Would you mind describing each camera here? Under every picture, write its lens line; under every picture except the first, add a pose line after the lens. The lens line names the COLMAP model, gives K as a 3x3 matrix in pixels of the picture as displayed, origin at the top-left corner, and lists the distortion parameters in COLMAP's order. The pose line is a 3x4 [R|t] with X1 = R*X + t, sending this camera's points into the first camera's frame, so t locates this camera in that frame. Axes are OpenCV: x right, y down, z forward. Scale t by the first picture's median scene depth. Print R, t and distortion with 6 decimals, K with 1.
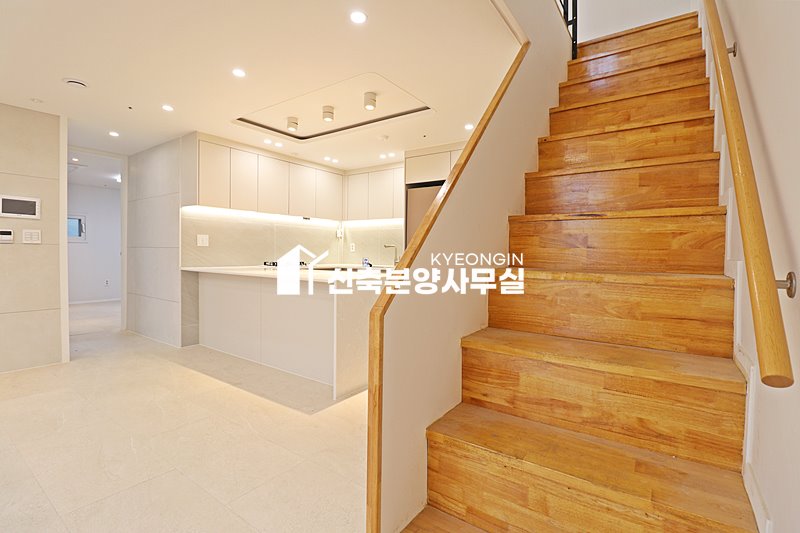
lens RADIAL K [[368.8, 0, 404.2], [0, 368.8, 262.6], [0, 0, 1]] dist [-0.004879, -0.009890]
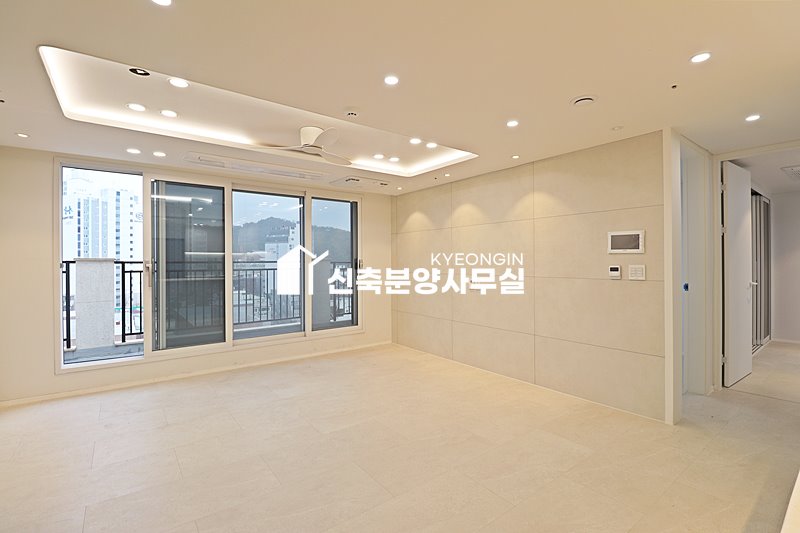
lens RADIAL K [[368.8, 0, 402.8], [0, 368.8, 261.8], [0, 0, 1]] dist [-0.004879, -0.009890]
pose [[-0.299159, -0.010310, -0.954147, 0.038185], [-0.023389, 0.999720, -0.003469, -0.065194], [0.953916, 0.021279, -0.299317, 0.571657]]
